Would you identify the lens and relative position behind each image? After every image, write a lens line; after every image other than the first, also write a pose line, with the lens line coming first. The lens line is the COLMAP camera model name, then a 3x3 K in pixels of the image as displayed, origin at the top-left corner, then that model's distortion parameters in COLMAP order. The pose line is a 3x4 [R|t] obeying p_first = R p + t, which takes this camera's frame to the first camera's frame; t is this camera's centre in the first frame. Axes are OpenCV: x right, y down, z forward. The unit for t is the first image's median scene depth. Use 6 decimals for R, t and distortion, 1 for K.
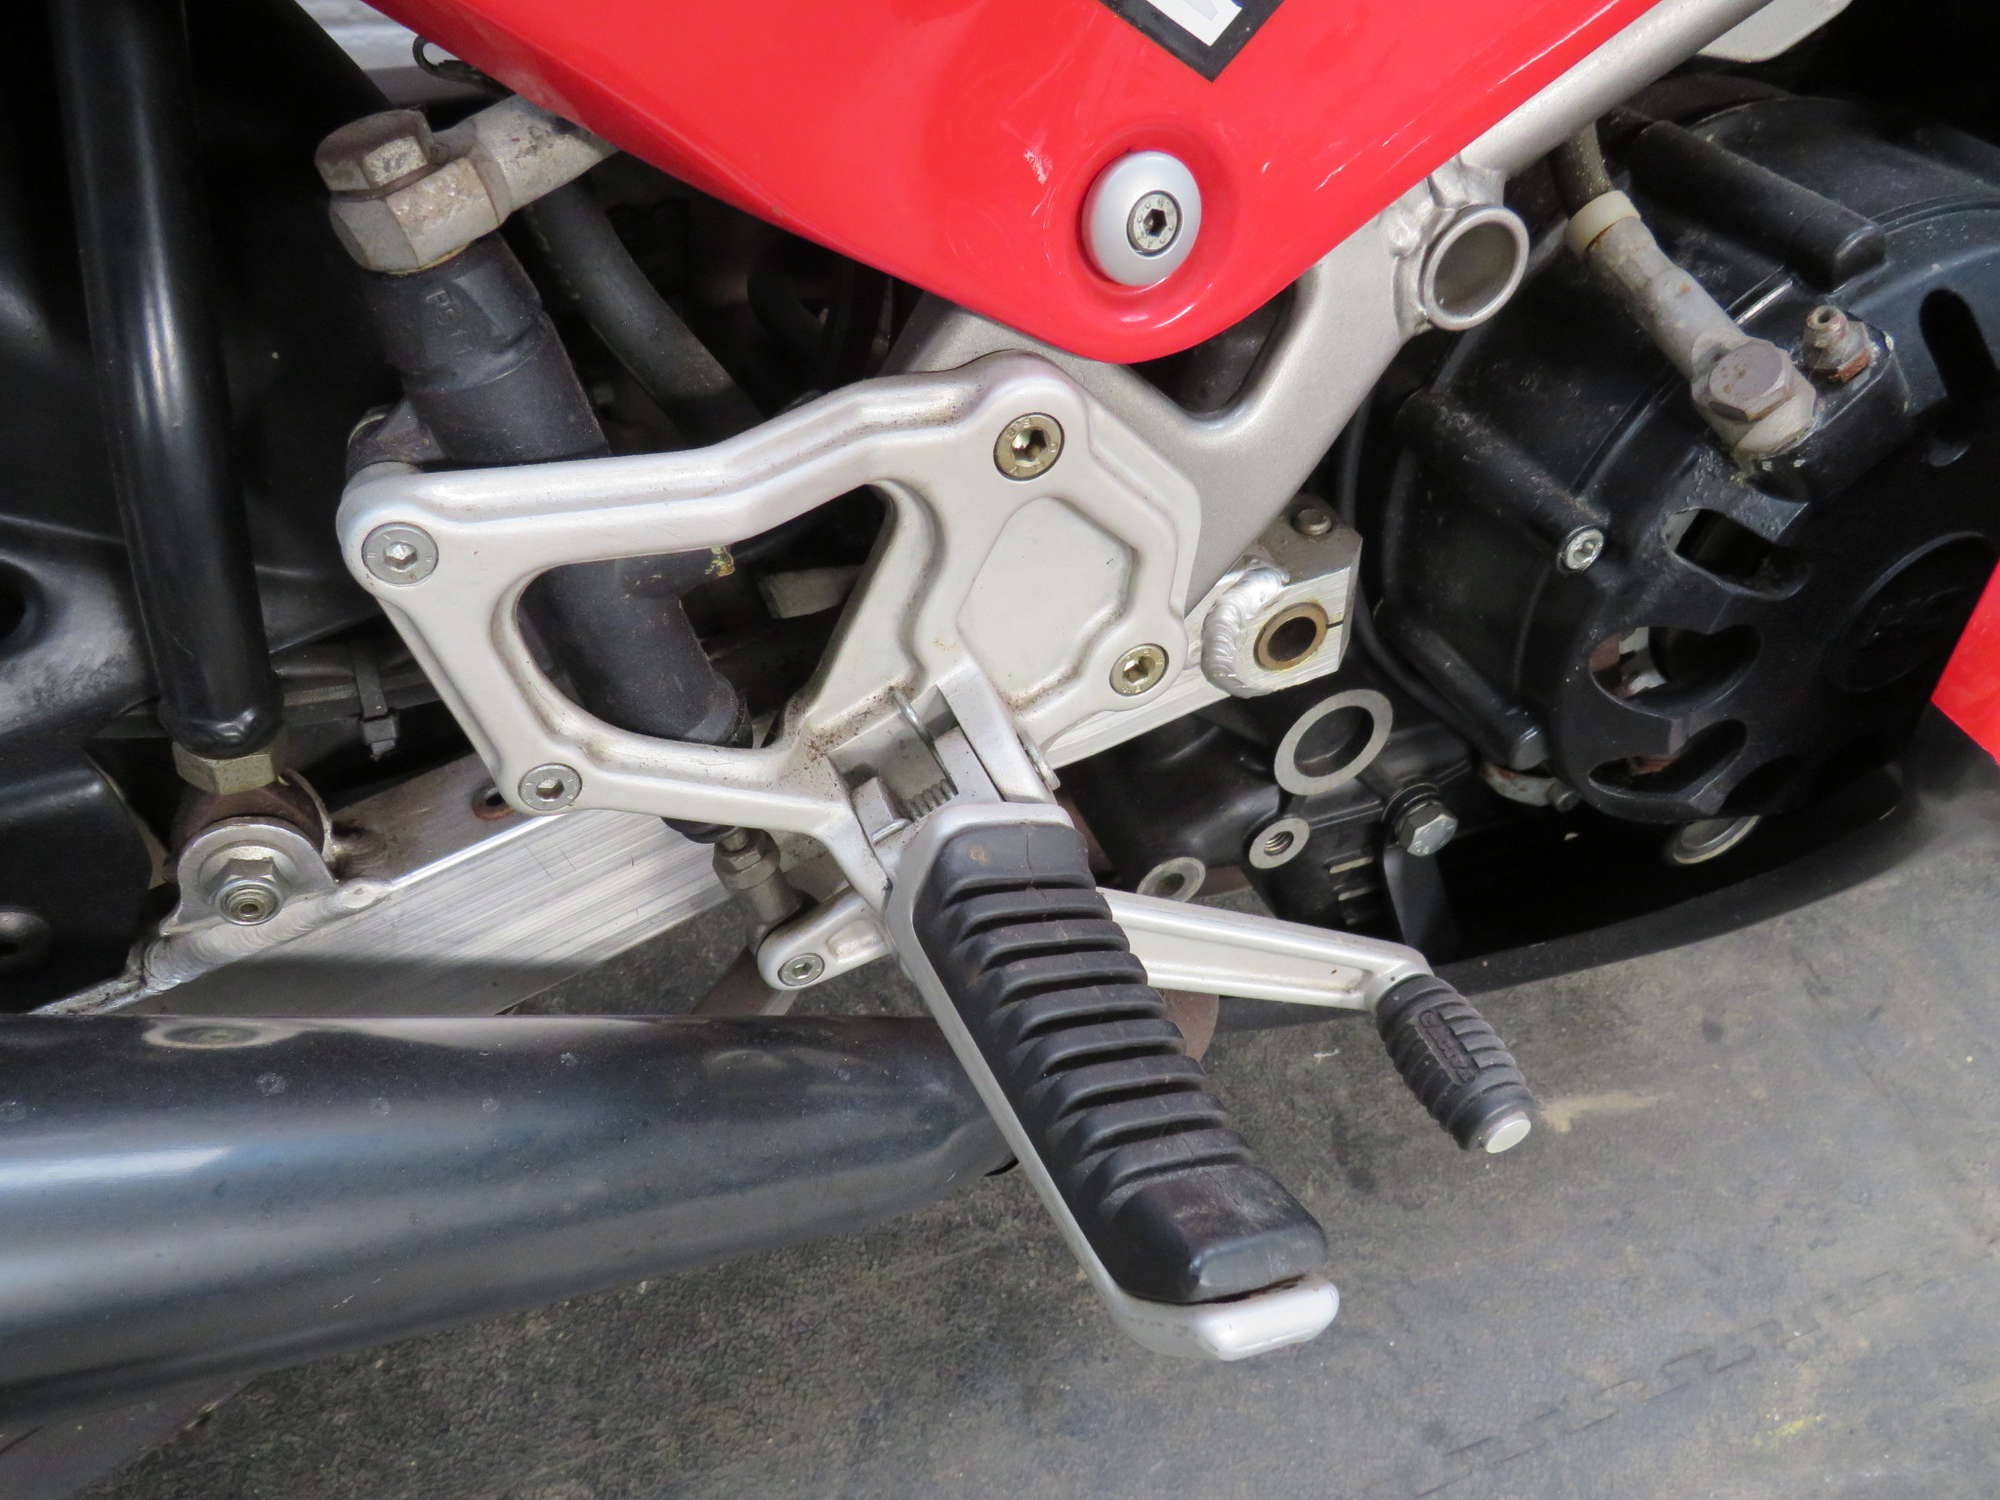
lens RADIAL K [[1407.4, 0, 1004.8], [0, 1407.4, 754.9], [0, 0, 1]] dist [-0.032252, 0.004359]
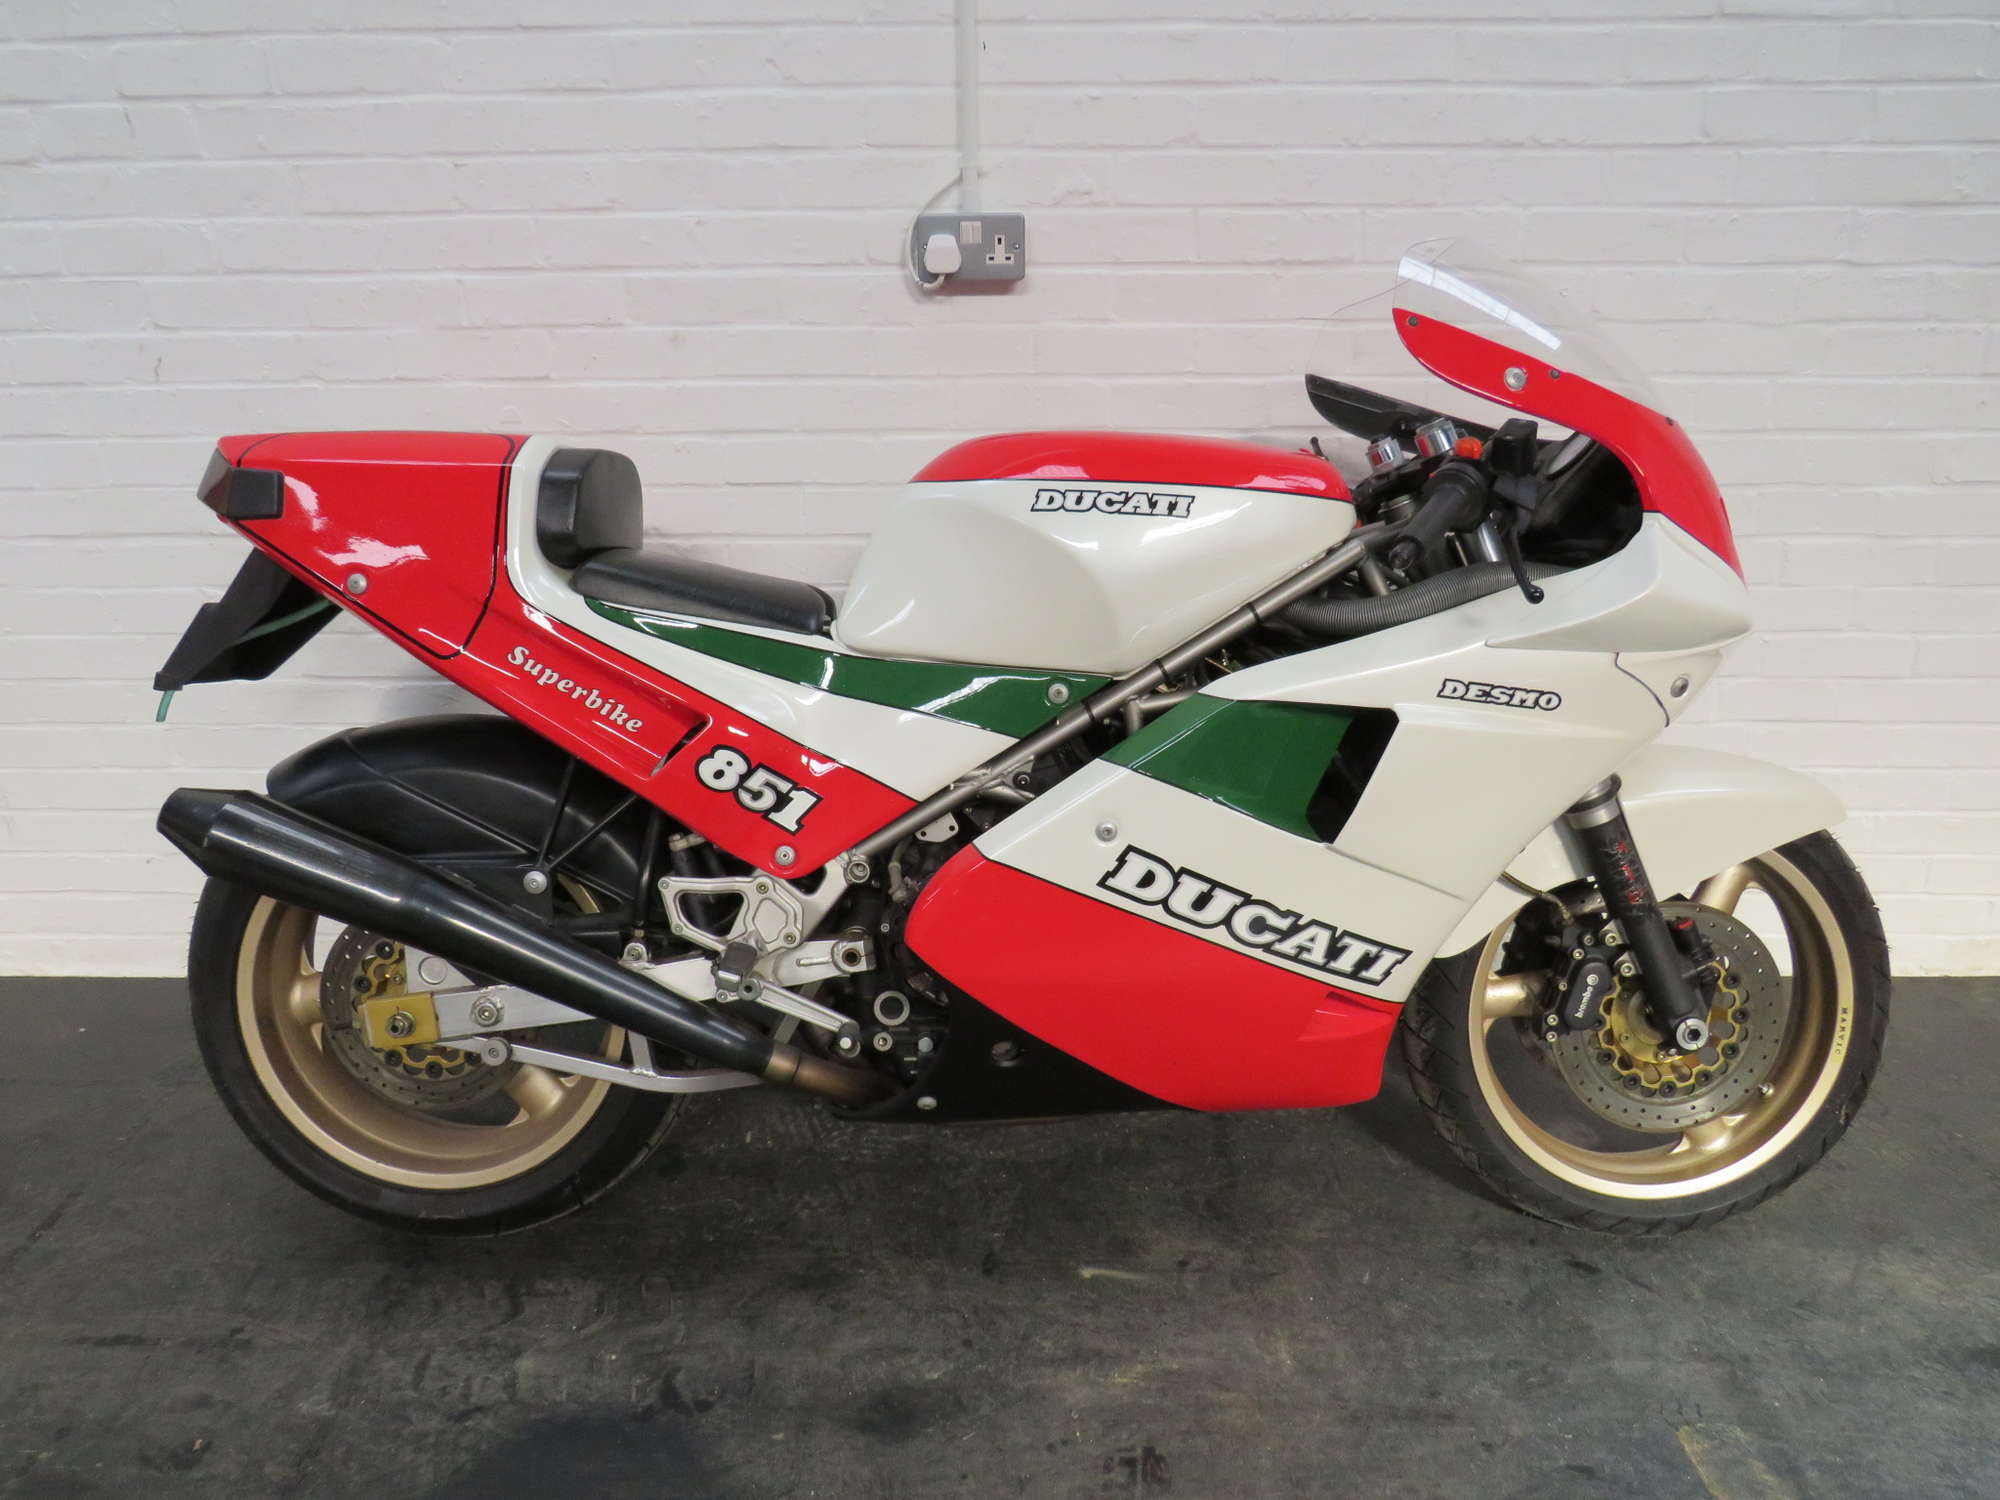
lens RADIAL K [[1407.4, 0, 1004.8], [0, 1407.4, 754.9], [0, 0, 1]] dist [-0.032252, 0.004359]
pose [[0.931822, -0.009418, -0.362793, 1.372989], [-0.199411, 0.821947, -0.533516, 1.005565], [0.303221, 0.569487, 0.764030, -1.577980]]
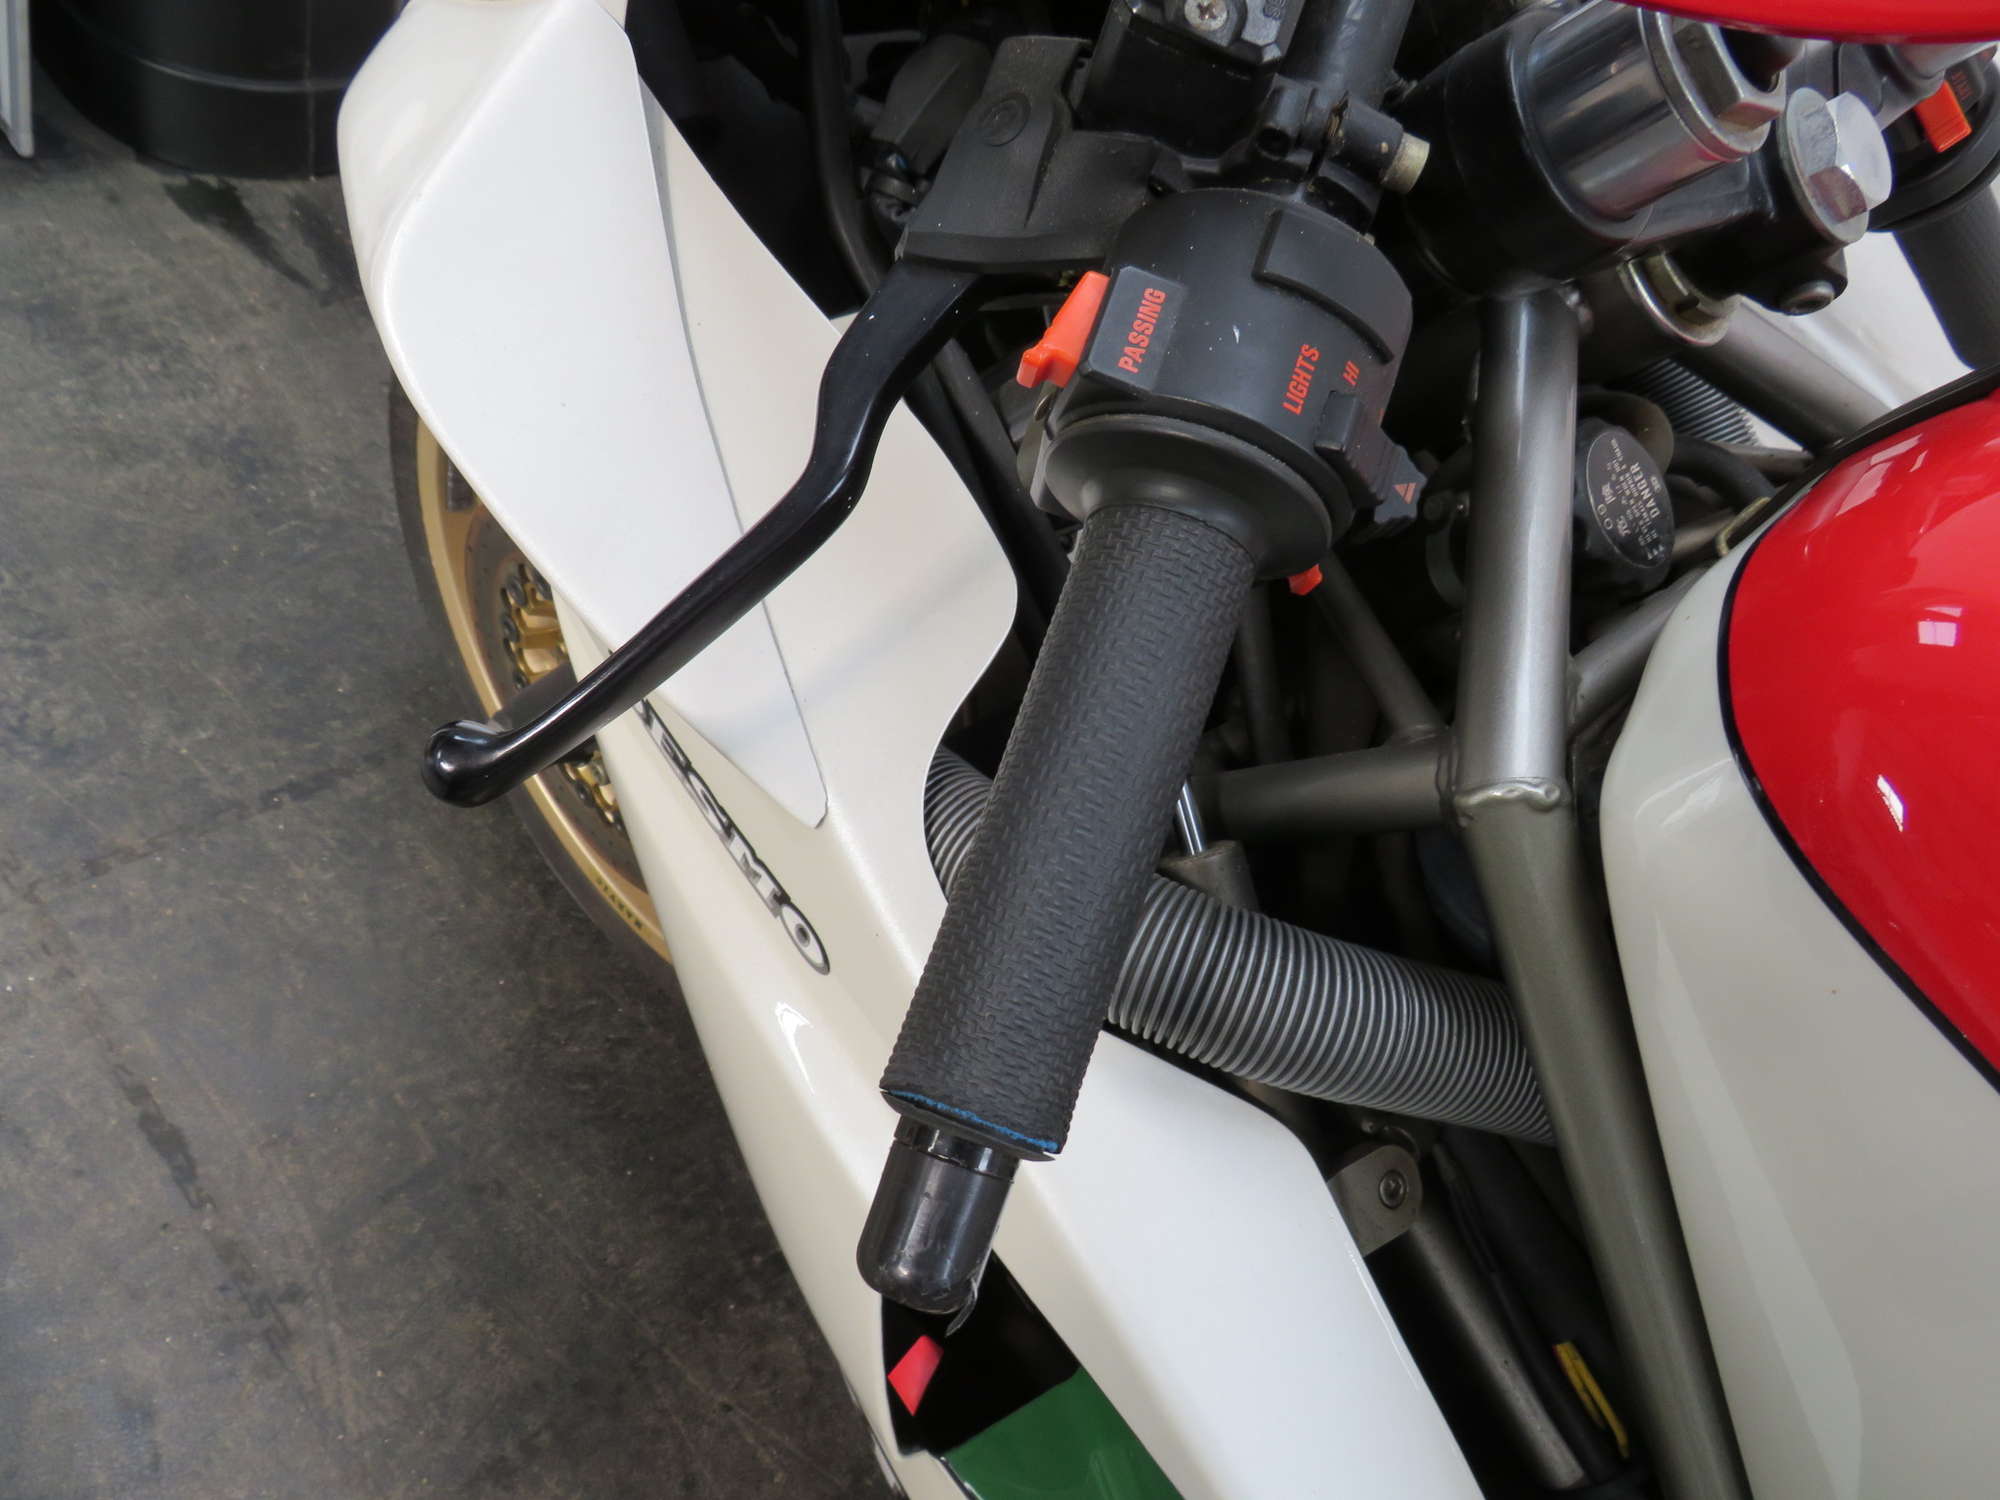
lens RADIAL K [[1445.9, 0, 1004.8], [0, 1445.9, 747.4], [0, 0, 1]] dist [-0.018730, 0.008772]
pose [[0.406542, 0.735331, -0.542228, -0.279809], [-0.887509, 0.458751, -0.043295, -0.085082], [0.216911, 0.498834, 0.839115, -0.760712]]
